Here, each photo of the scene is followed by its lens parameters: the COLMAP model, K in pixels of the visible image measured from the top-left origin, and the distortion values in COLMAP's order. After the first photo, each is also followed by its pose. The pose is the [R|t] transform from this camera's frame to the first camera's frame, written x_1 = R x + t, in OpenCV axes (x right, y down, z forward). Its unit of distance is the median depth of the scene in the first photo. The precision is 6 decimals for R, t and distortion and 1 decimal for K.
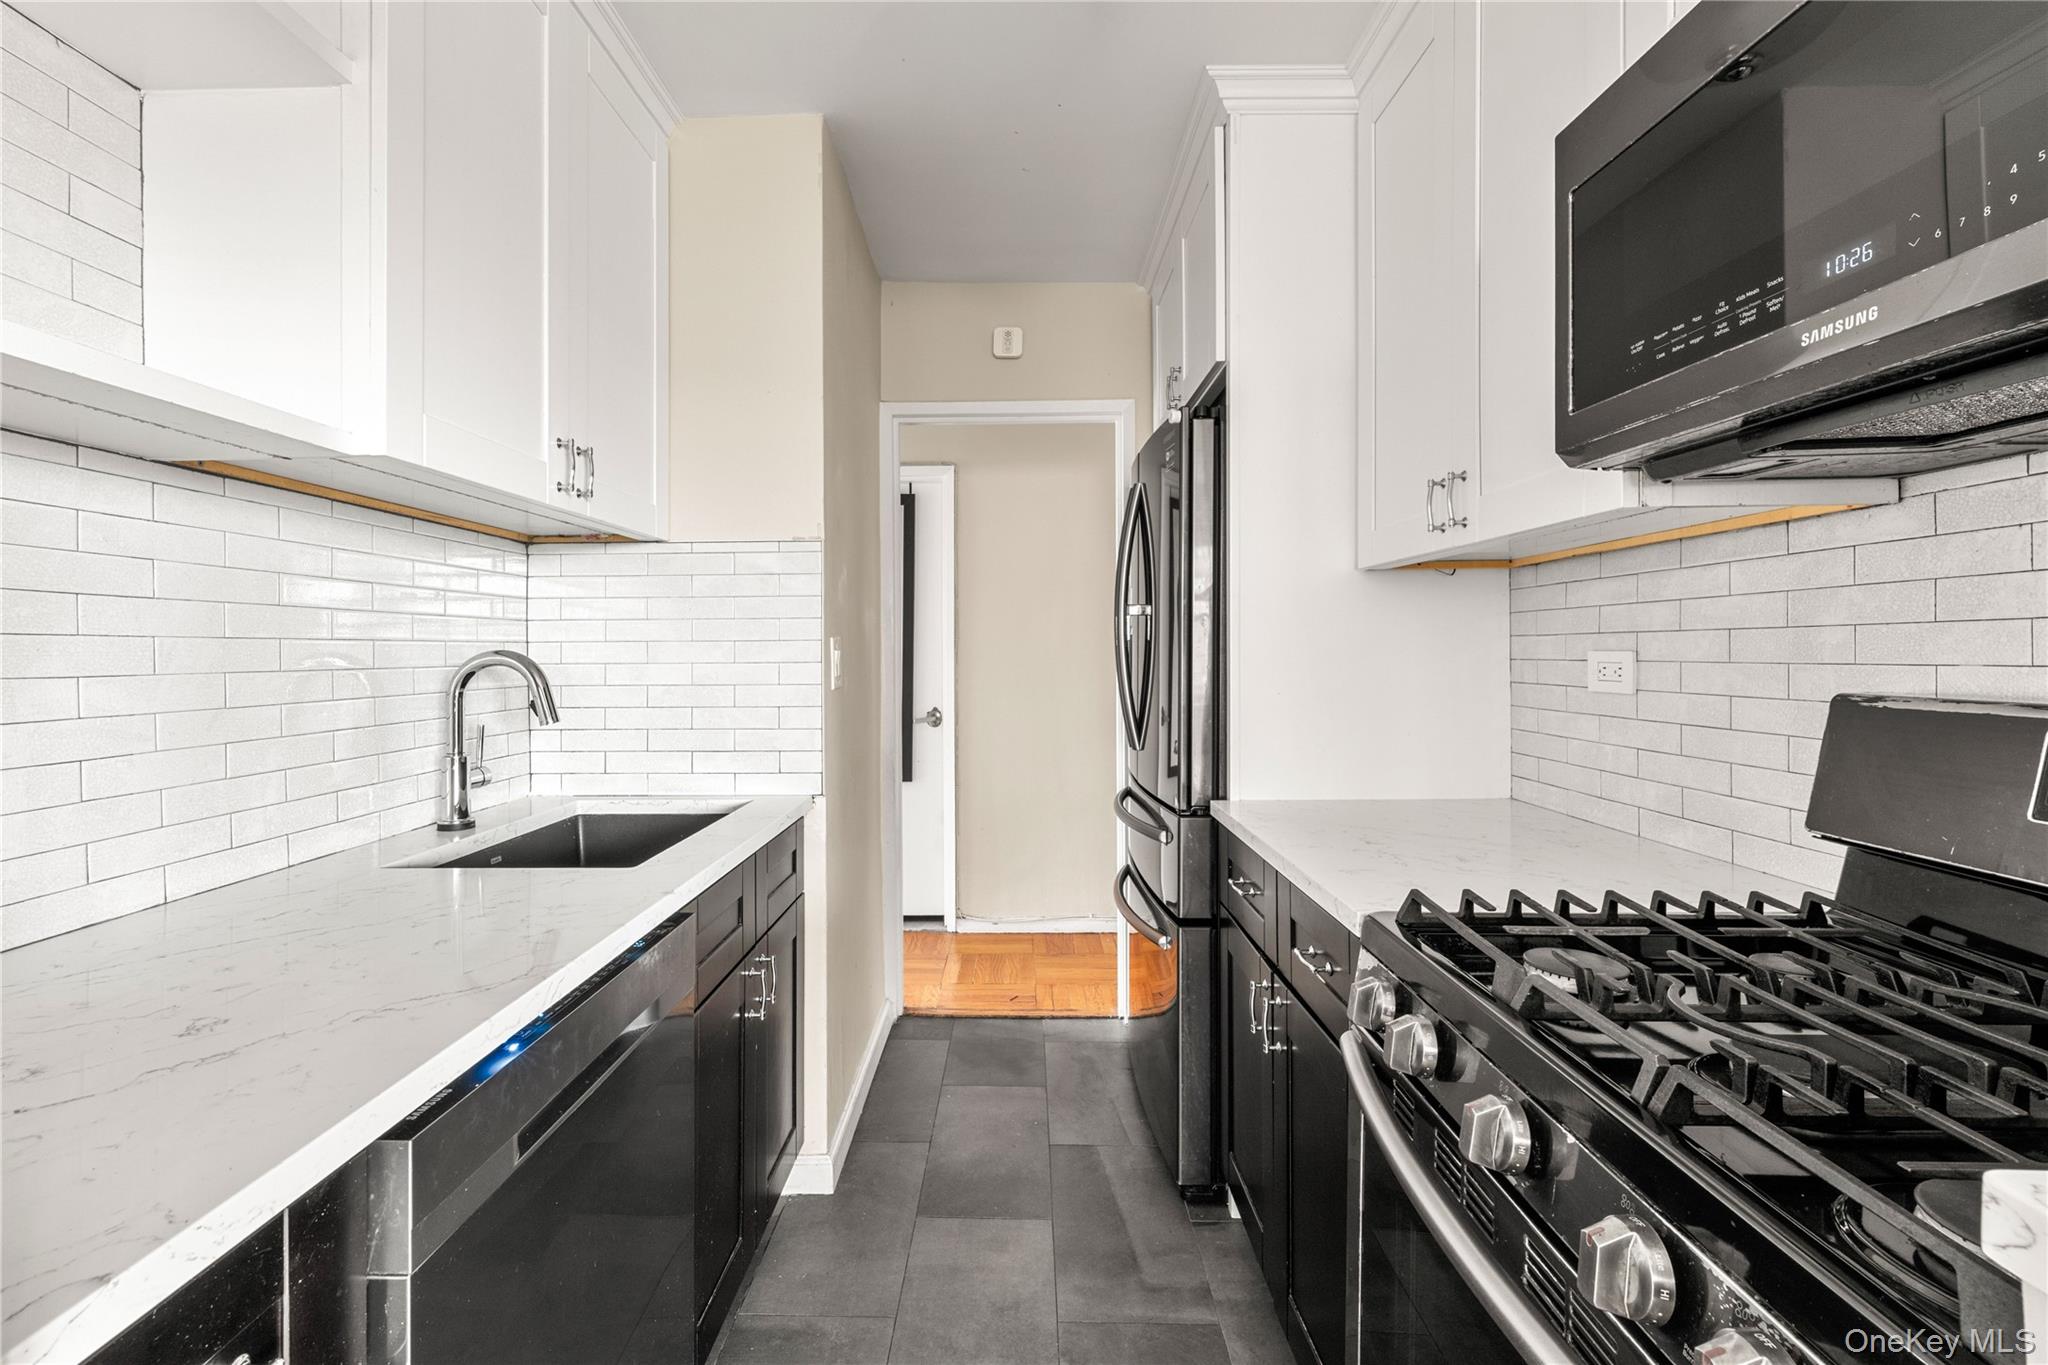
lens RADIAL K [[884.1, 0, 995.2], [0, 884.1, 651.8], [0, 0, 1]] dist [0.004033, -0.000234]
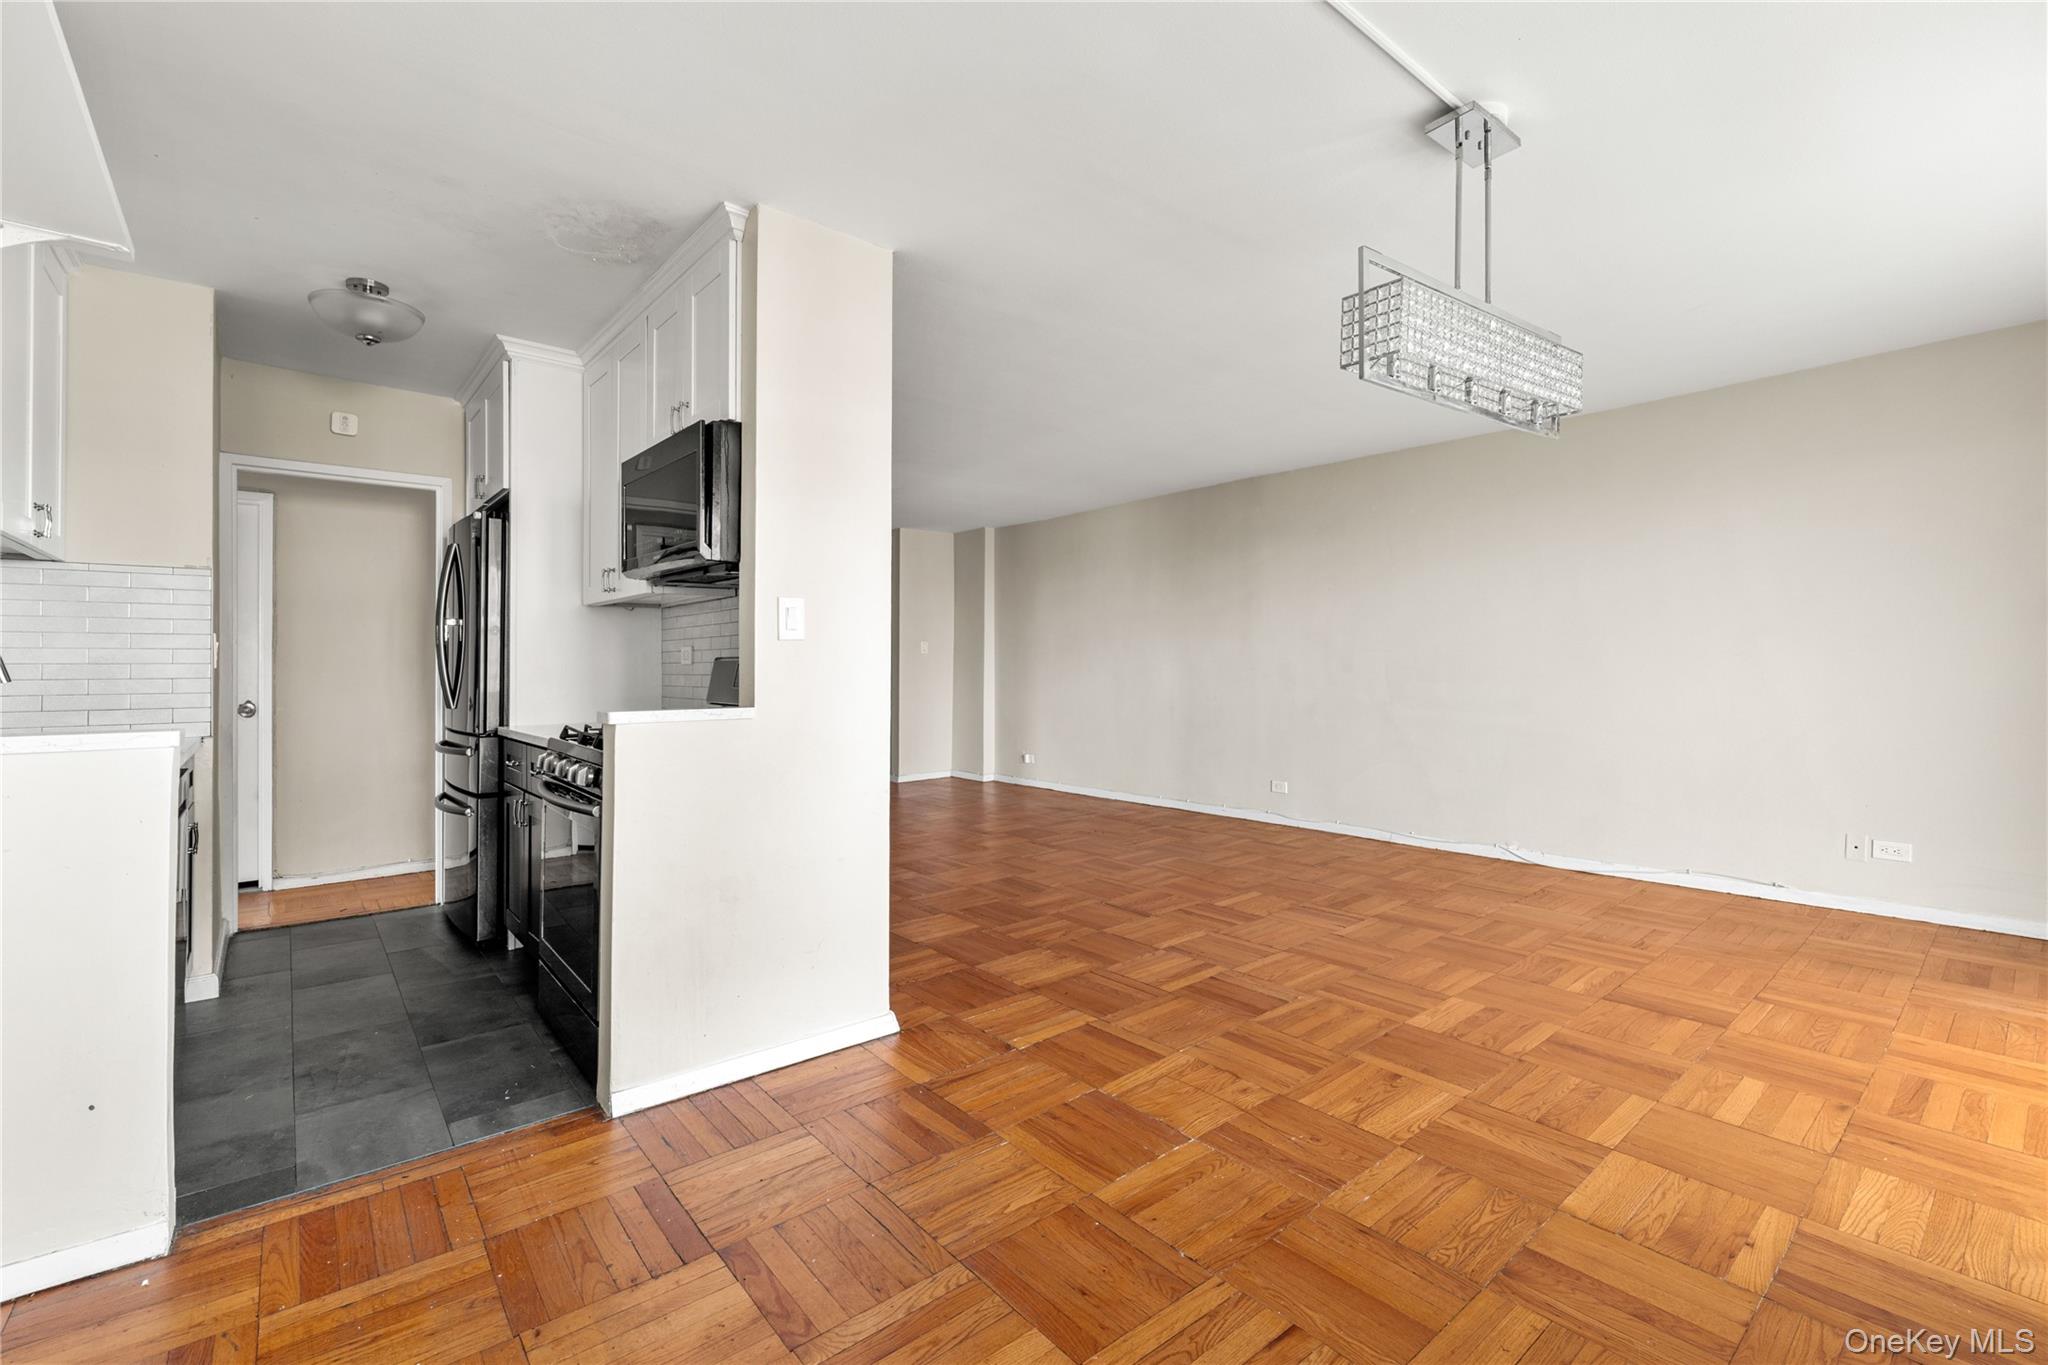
lens RADIAL K [[884.1, 0, 995.4], [0, 884.1, 661.6], [0, 0, 1]] dist [0.004033, -0.000234]
pose [[0.760959, 0.006554, 0.648767, -0.158193], [-0.000354, 0.999953, -0.009687, 0.047643], [-0.648800, 0.007142, 0.760925, -1.031266]]
